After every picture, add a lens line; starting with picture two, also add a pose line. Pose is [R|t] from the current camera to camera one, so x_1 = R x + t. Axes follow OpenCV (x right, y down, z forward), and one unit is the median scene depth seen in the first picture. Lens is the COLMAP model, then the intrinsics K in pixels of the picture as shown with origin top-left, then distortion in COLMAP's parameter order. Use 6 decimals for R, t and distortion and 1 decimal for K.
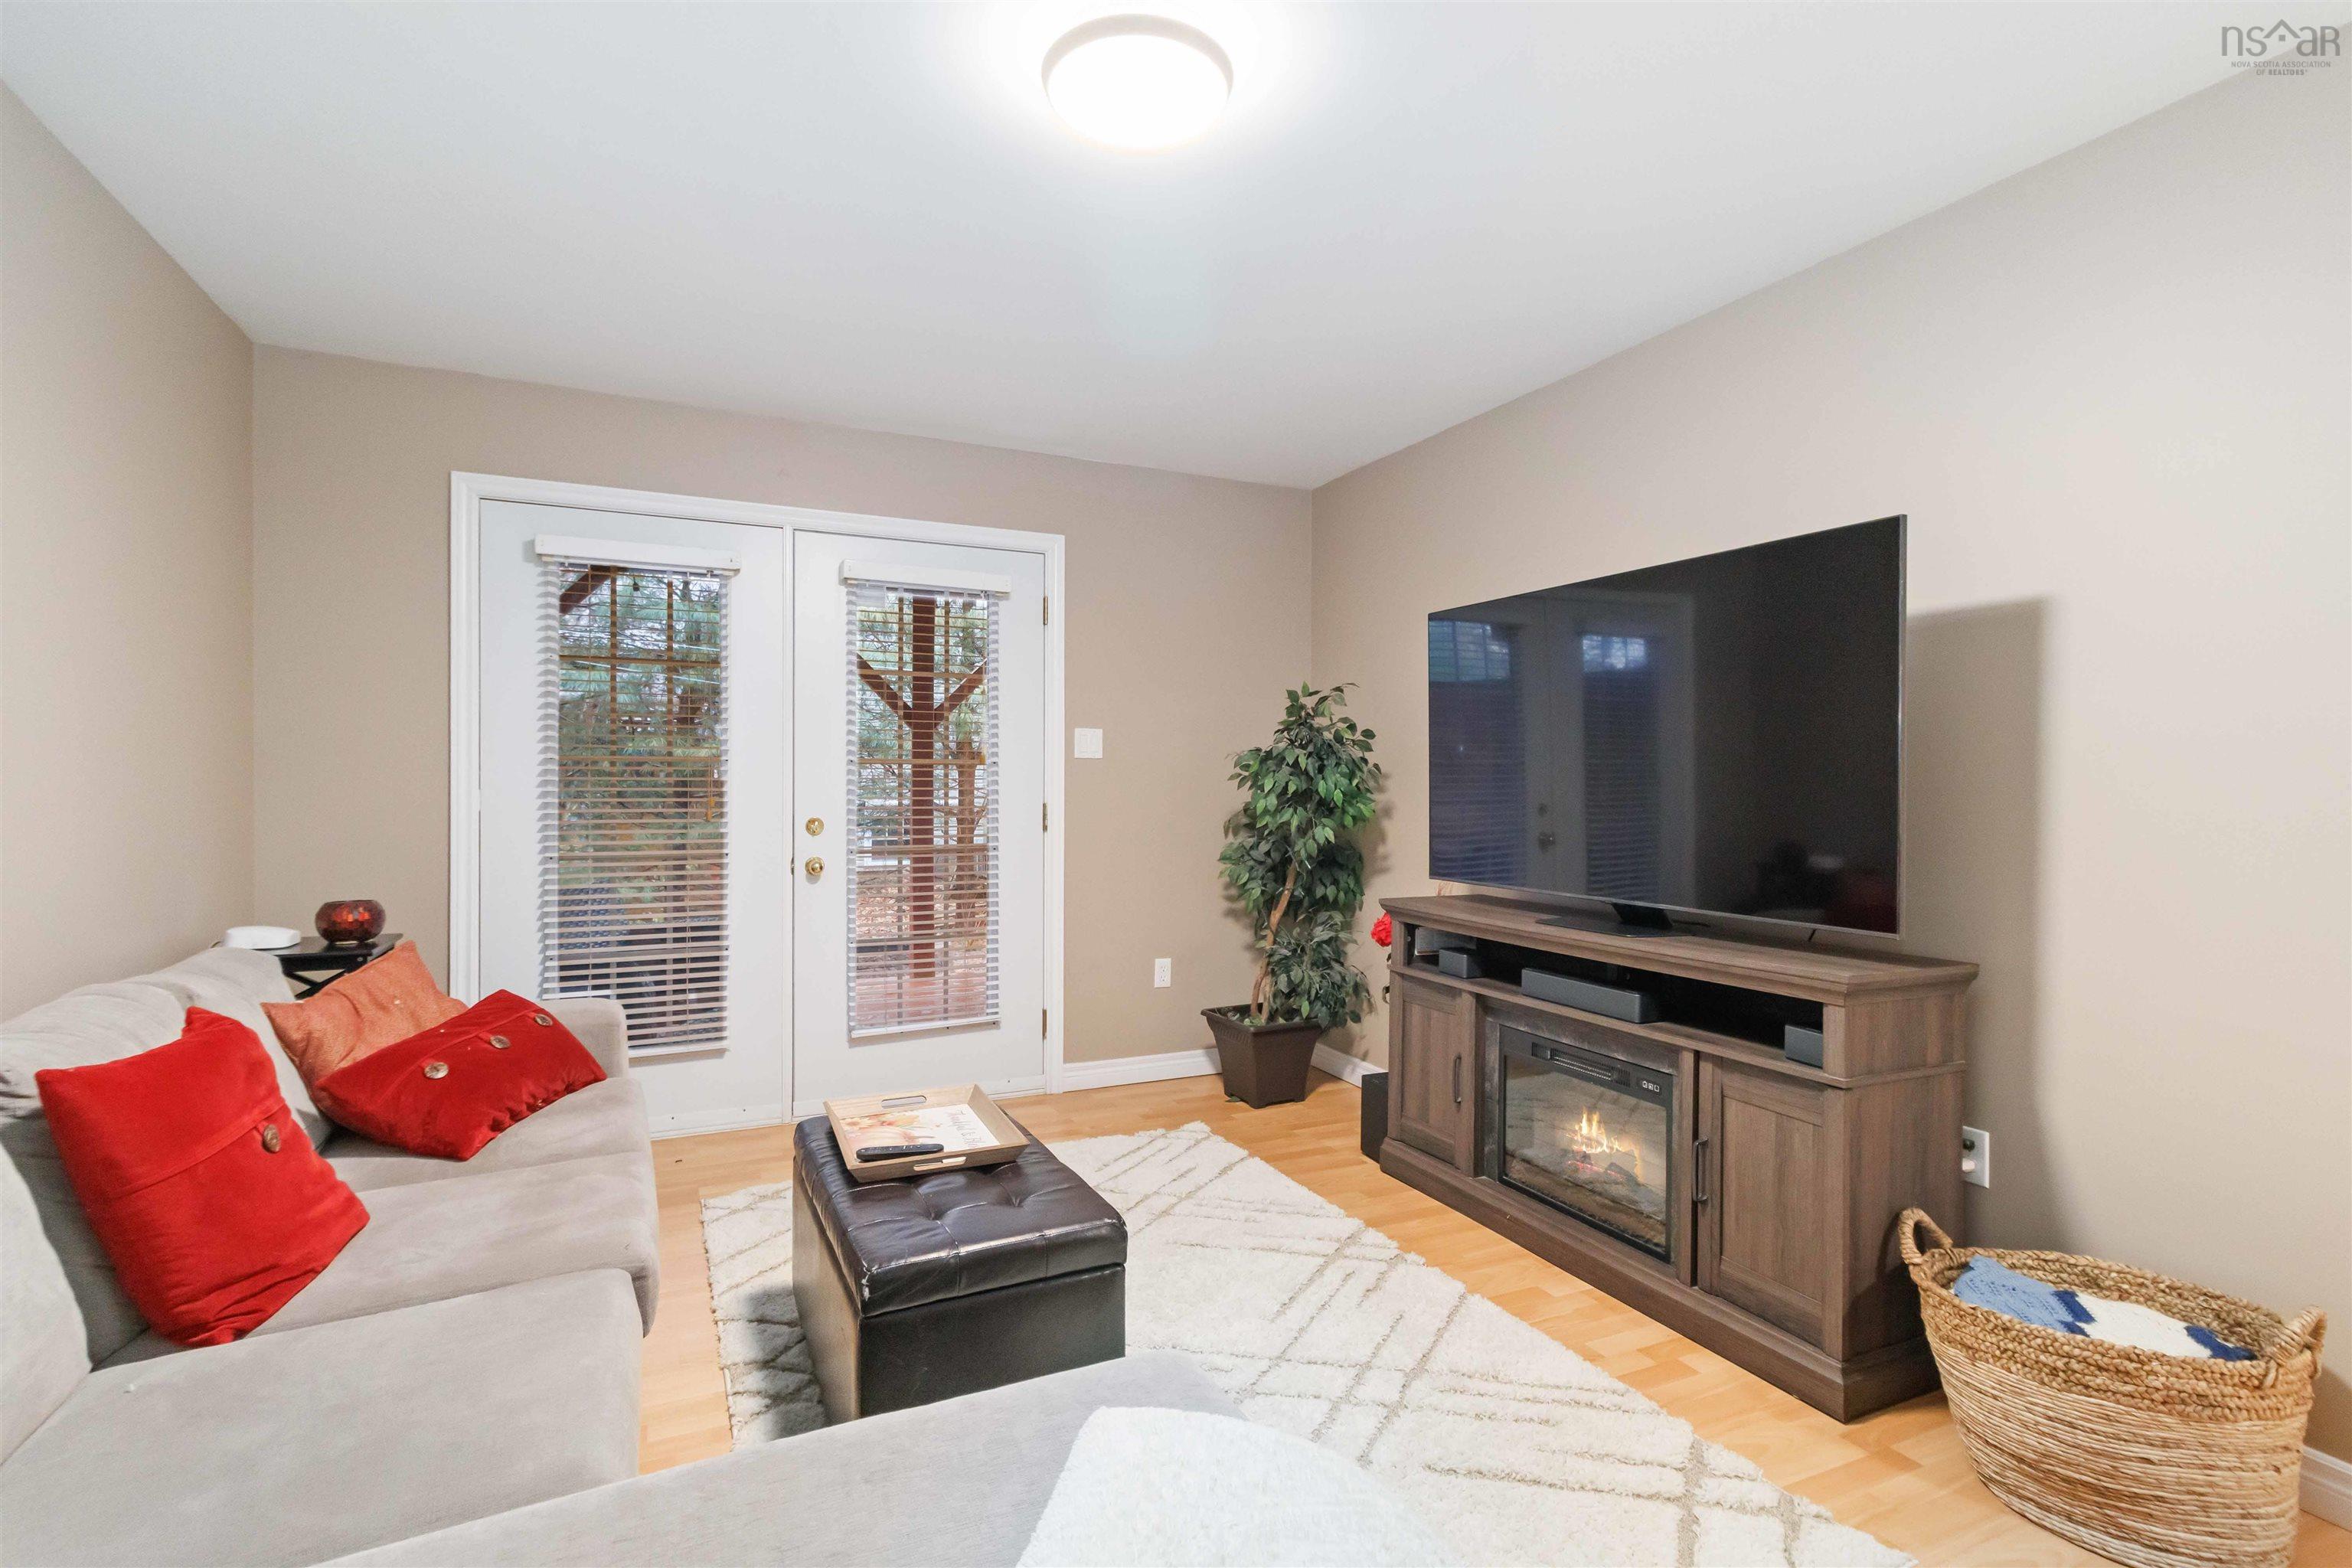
lens RADIAL K [[1113.0, 0, 1191.5], [0, 1113.0, 786.7], [0, 0, 1]] dist [0.006083, 0.000394]
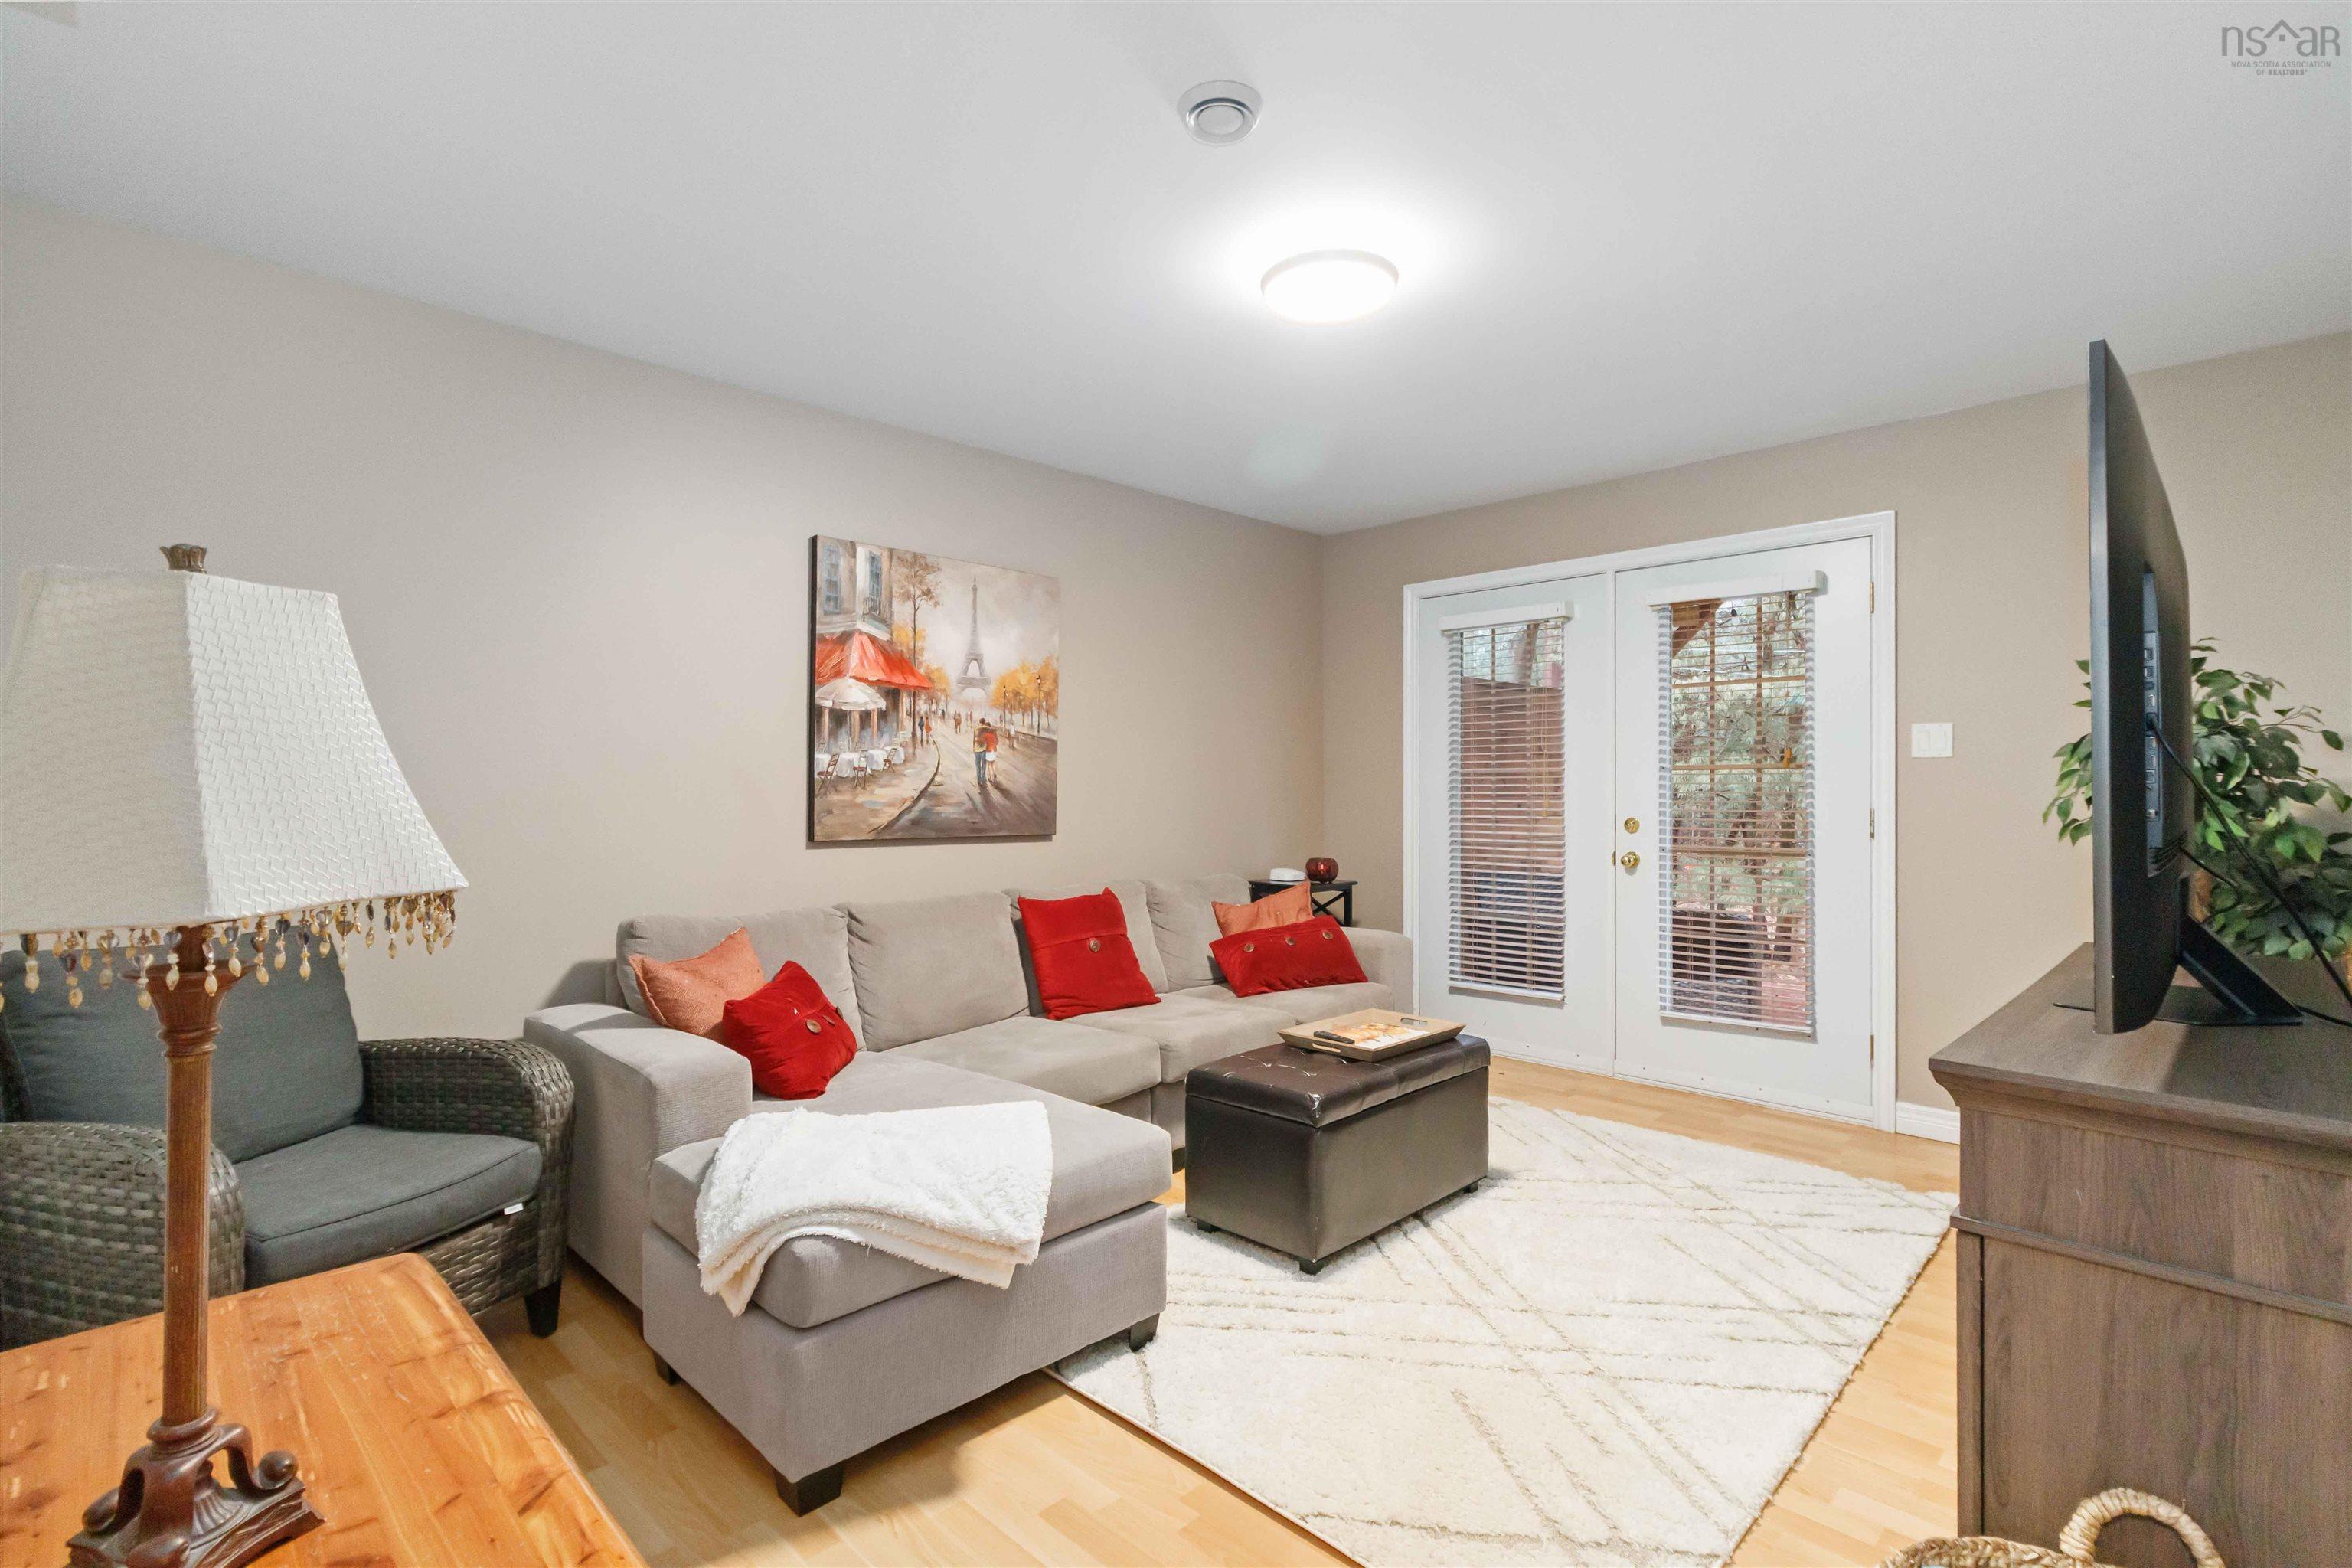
lens RADIAL K [[1113.0, 0, 1192.5], [0, 1113.0, 788.5], [0, 0, 1]] dist [0.006083, 0.000394]
pose [[0.336988, -0.004651, -0.941497, 0.673998], [0.000424, 0.999988, -0.004788, 0.003240], [0.941509, 0.001214, 0.336986, 0.209841]]
